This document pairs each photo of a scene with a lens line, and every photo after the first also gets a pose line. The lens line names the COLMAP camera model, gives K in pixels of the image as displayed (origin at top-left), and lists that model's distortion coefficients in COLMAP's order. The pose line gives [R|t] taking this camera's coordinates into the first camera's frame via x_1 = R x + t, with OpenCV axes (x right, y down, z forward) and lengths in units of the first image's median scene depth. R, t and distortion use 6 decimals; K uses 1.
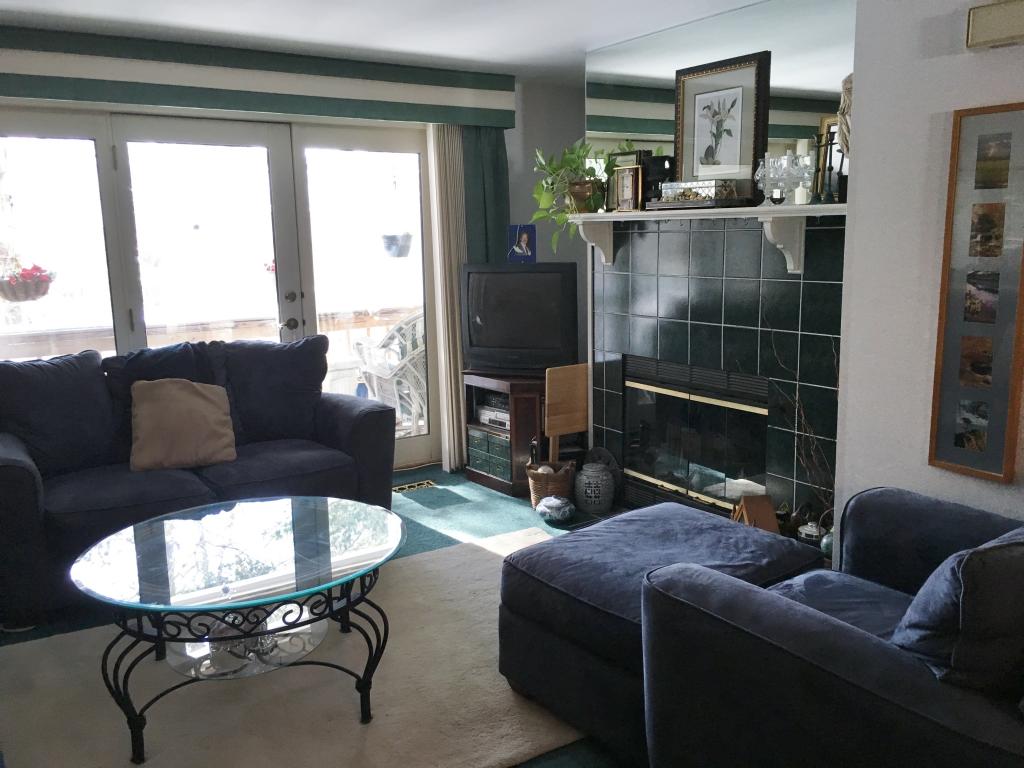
lens RADIAL K [[876.0, 0, 511.8], [0, 876.0, 384.7], [0, 0, 1]] dist [-0.002233, -0.007008]
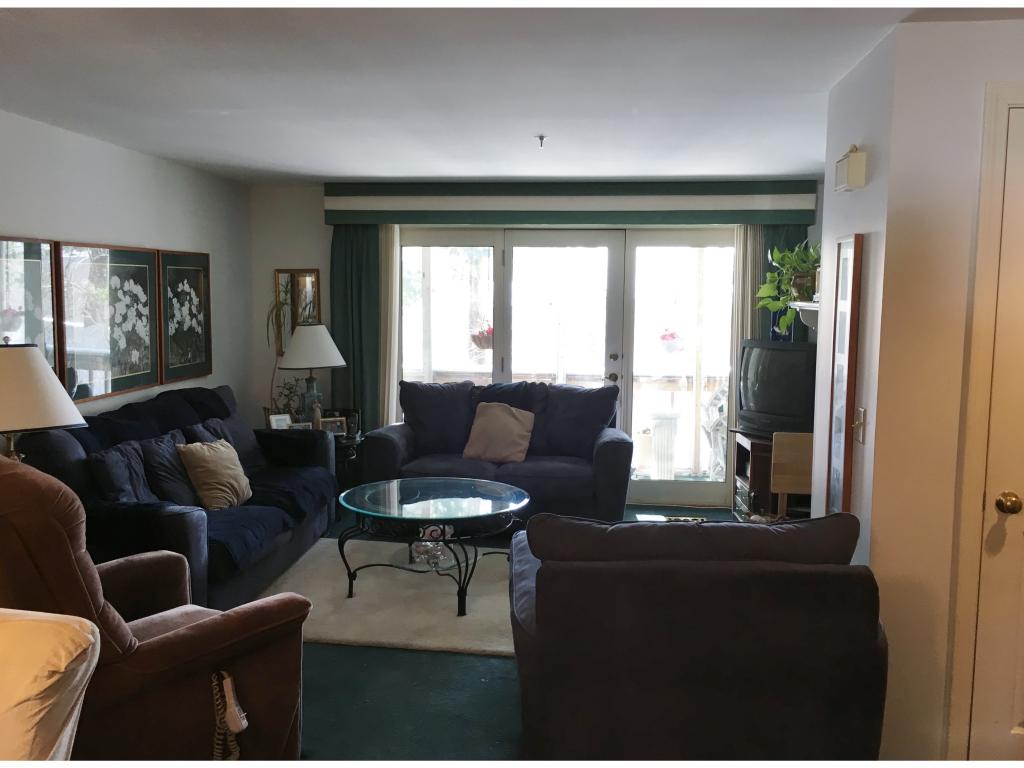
lens RADIAL K [[876.0, 0, 512.9], [0, 876.0, 384.4], [0, 0, 1]] dist [-0.002233, -0.007008]
pose [[0.732379, 0.088155, -0.675167, 0.561296], [-0.141322, 0.989671, -0.024079, -0.004644], [0.666070, 0.113051, 0.737272, -0.087196]]
